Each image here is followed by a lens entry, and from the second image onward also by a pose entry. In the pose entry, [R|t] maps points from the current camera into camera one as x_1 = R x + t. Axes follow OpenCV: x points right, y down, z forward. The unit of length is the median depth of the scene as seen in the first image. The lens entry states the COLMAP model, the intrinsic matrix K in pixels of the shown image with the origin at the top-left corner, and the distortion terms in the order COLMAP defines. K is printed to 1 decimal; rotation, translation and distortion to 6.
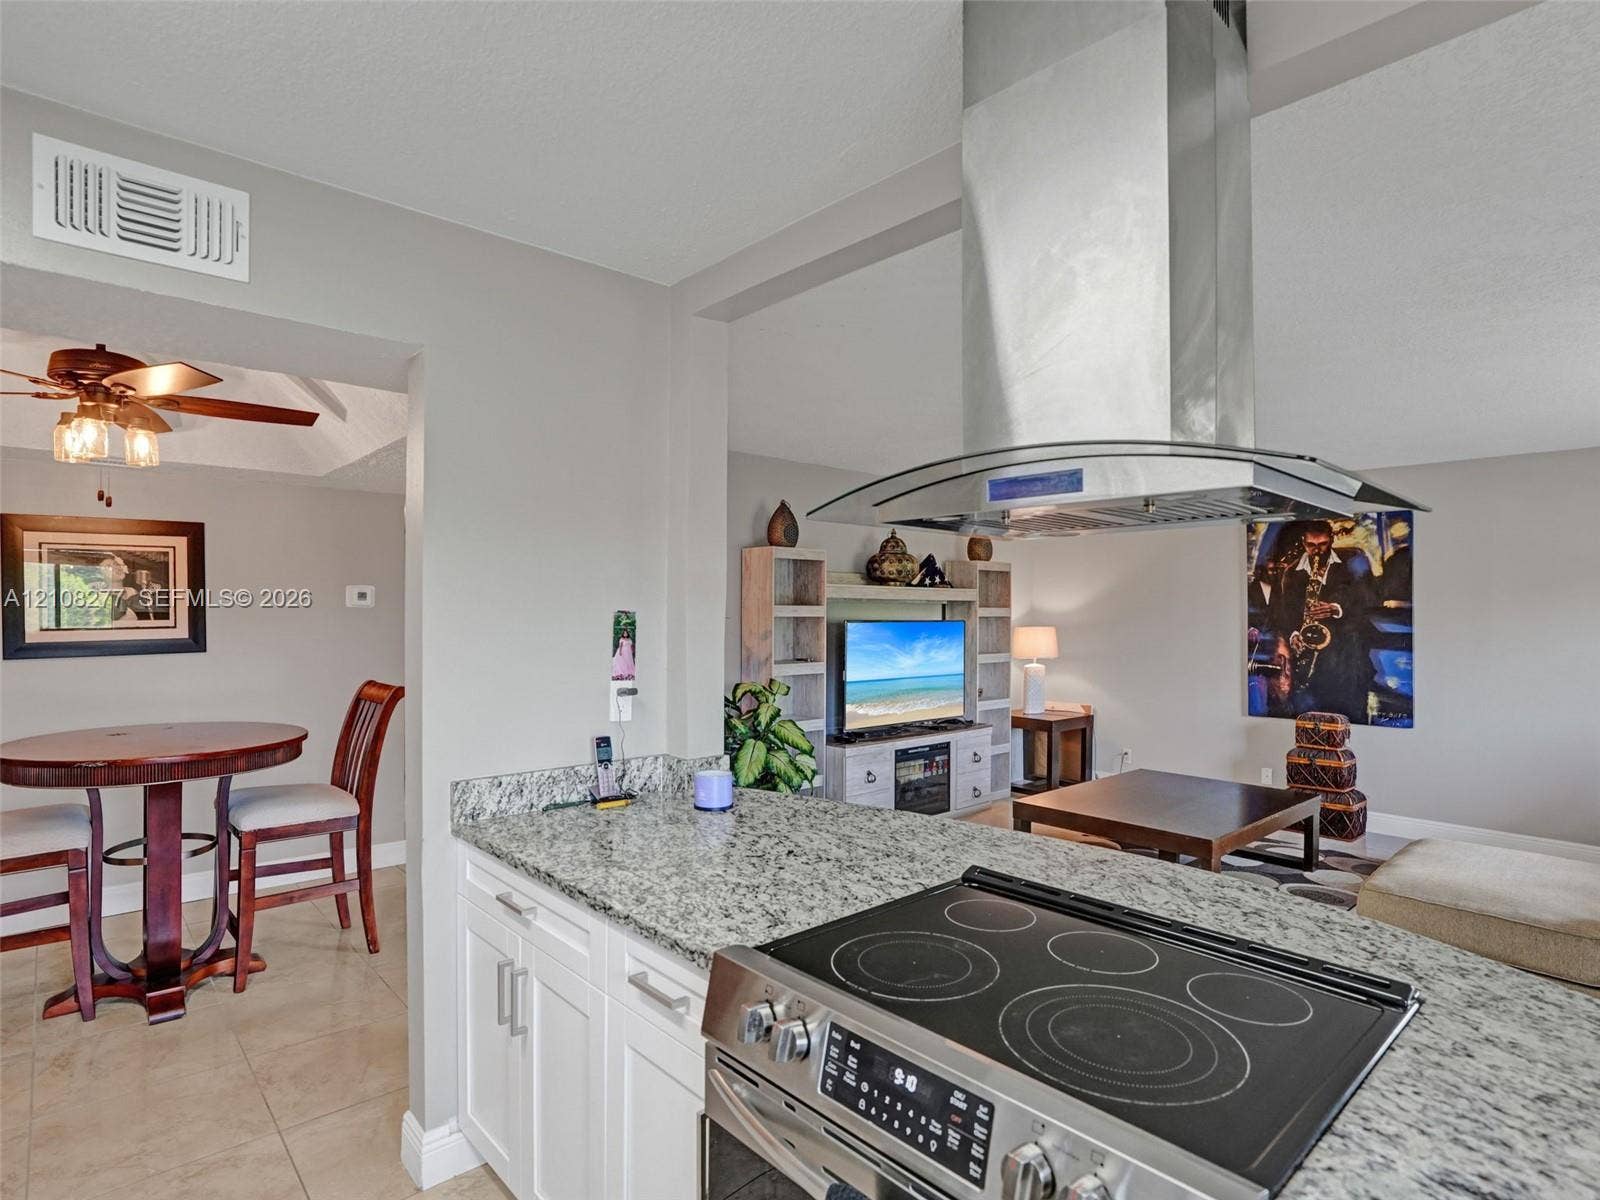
lens RADIAL K [[846.1, 0, 800.0], [0, 846.1, 600.0], [0, 0, 1]] dist [-0.052734, 0.029001]
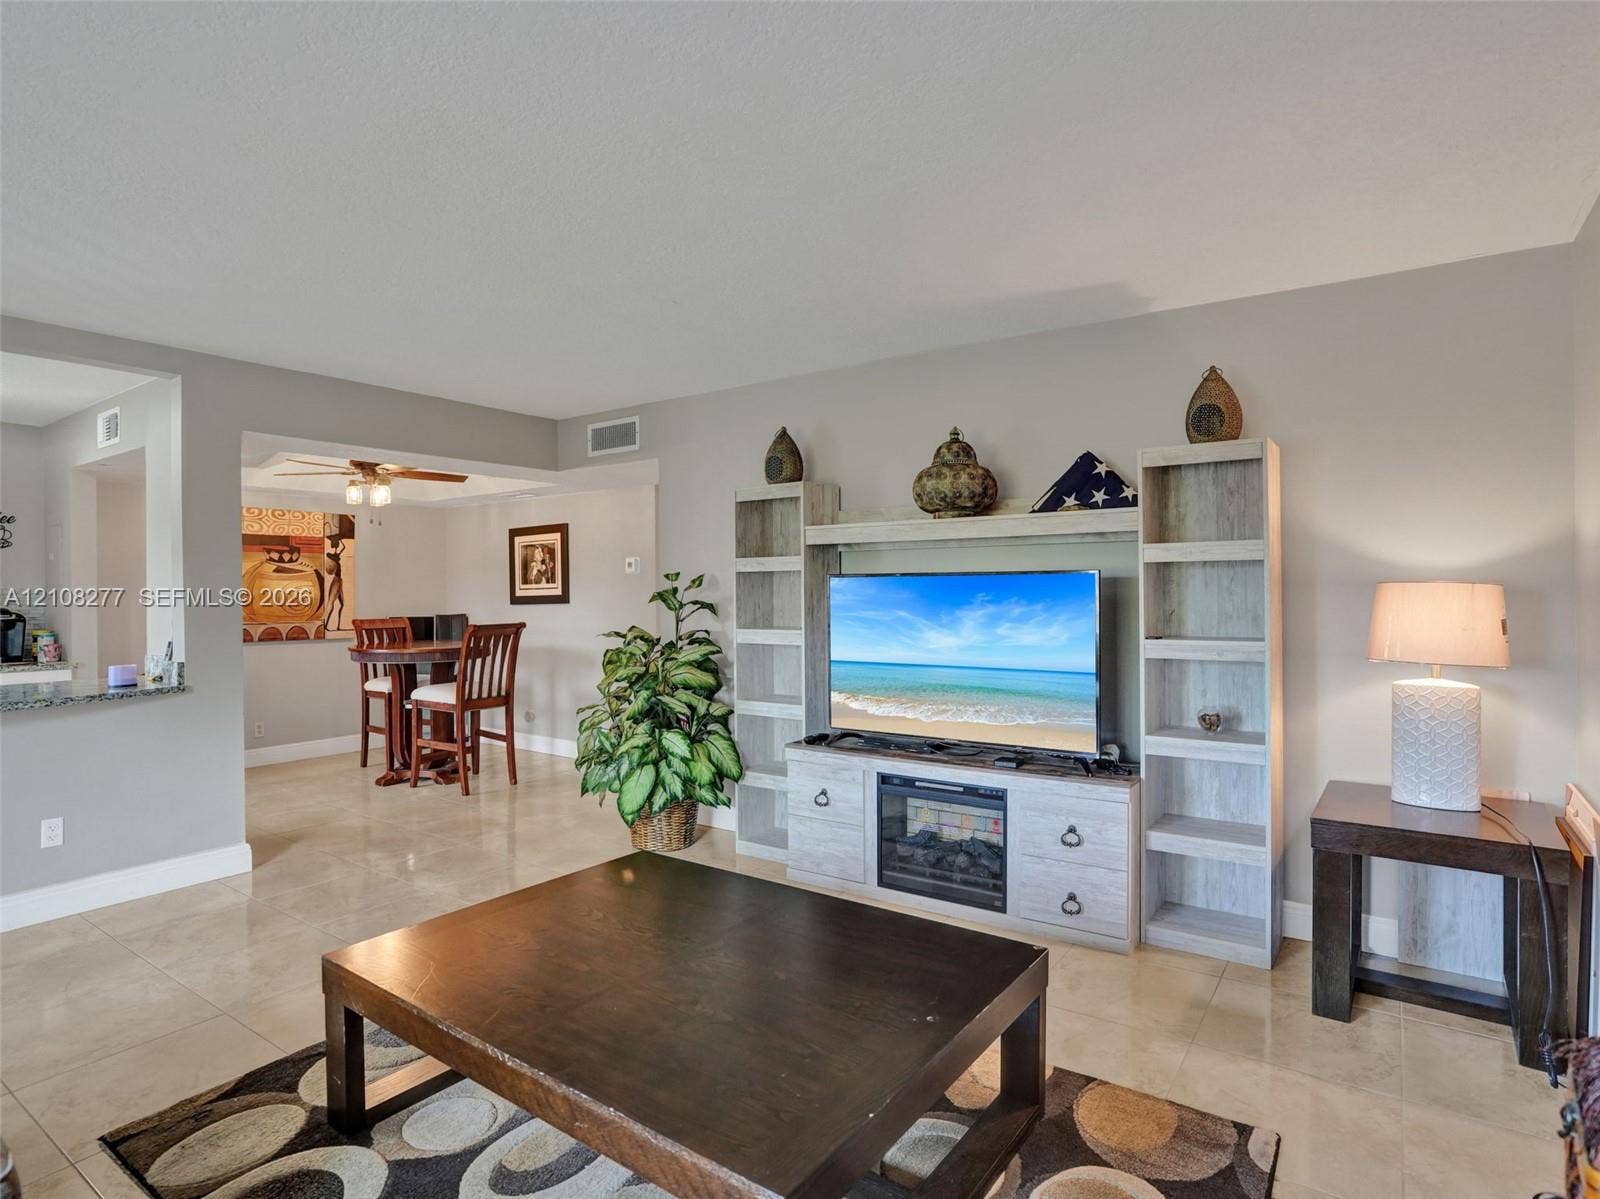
lens RADIAL K [[868.0, 0, 801.8], [0, 868.0, 589.1], [0, 0, 1]] dist [-0.063686, 0.033694]
pose [[0.220440, -0.007534, -0.975371, 0.769678], [0.023146, 0.999729, -0.002491, 0.037748], [0.975126, -0.022027, 0.220555, 0.818025]]
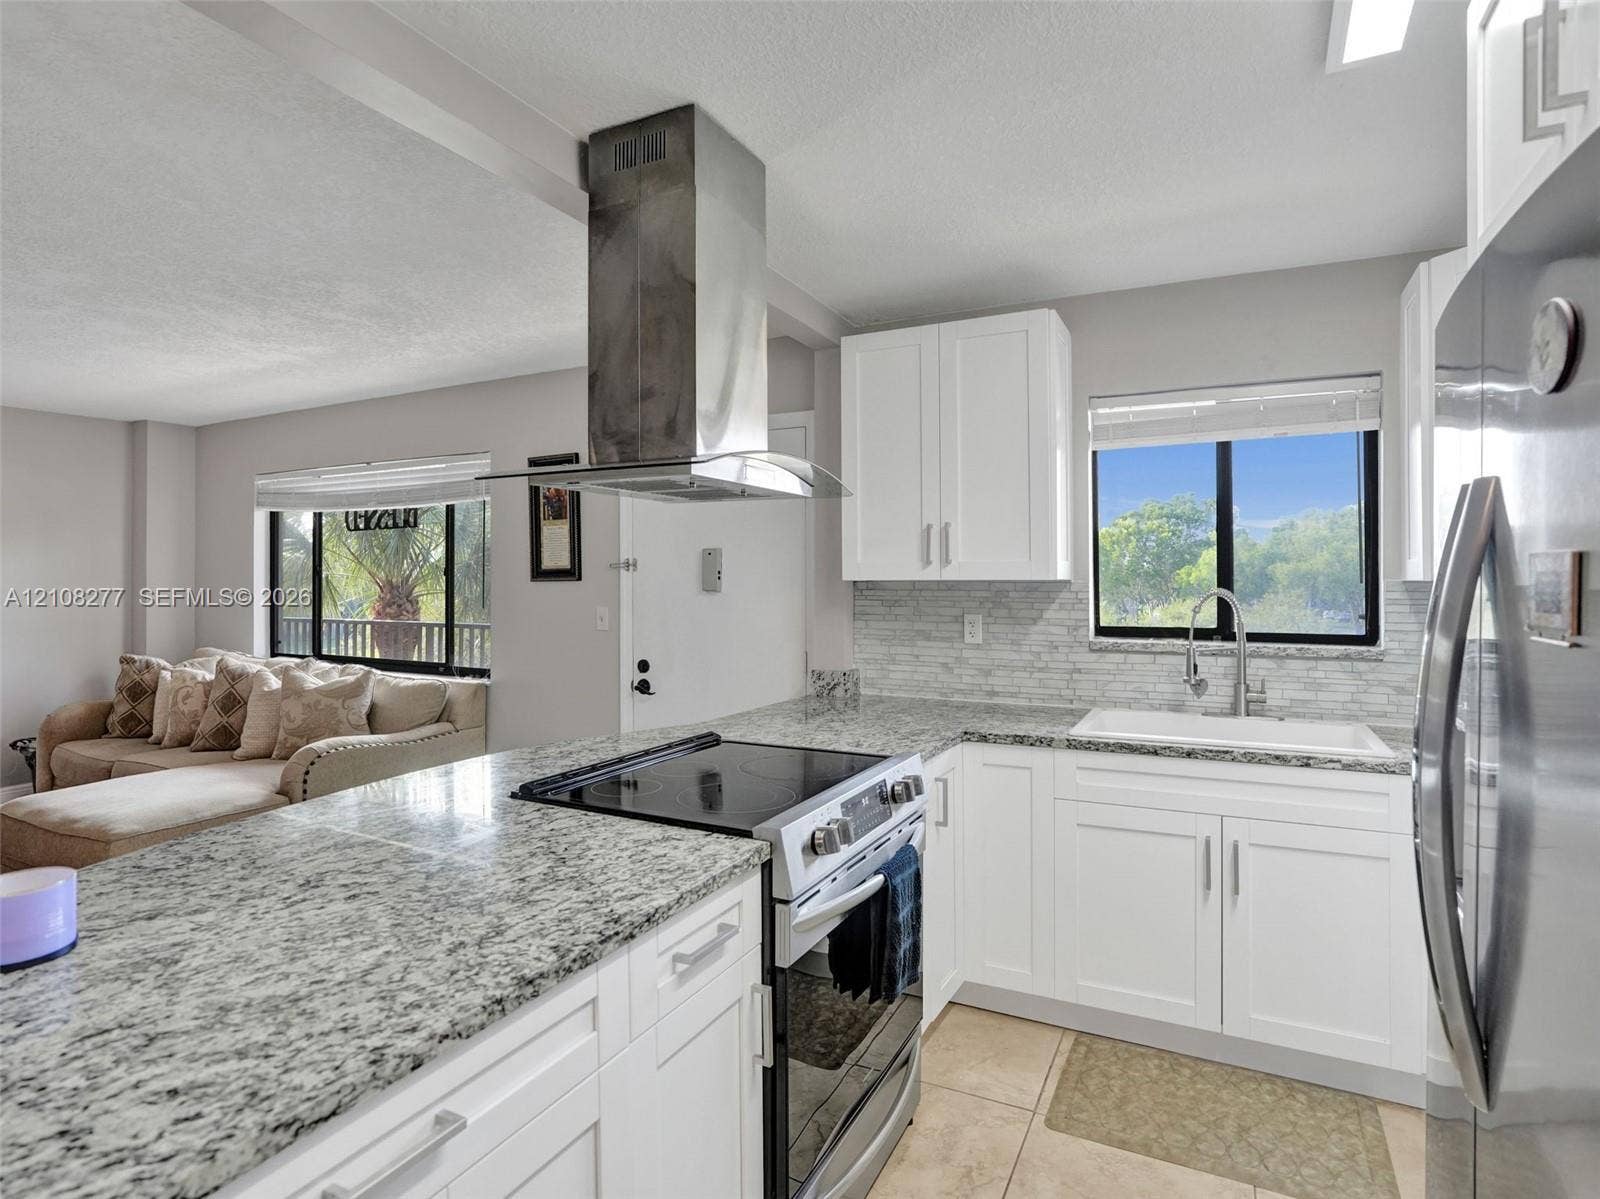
lens RADIAL K [[864.5, 0, 788.8], [0, 864.5, 586.0], [0, 0, 1]] dist [-0.060296, 0.031619]
pose [[-0.347171, -0.013918, 0.937698, -0.280492], [-0.012639, 0.999868, 0.010161, 0.014932], [-0.937717, -0.008324, -0.347302, 0.321663]]
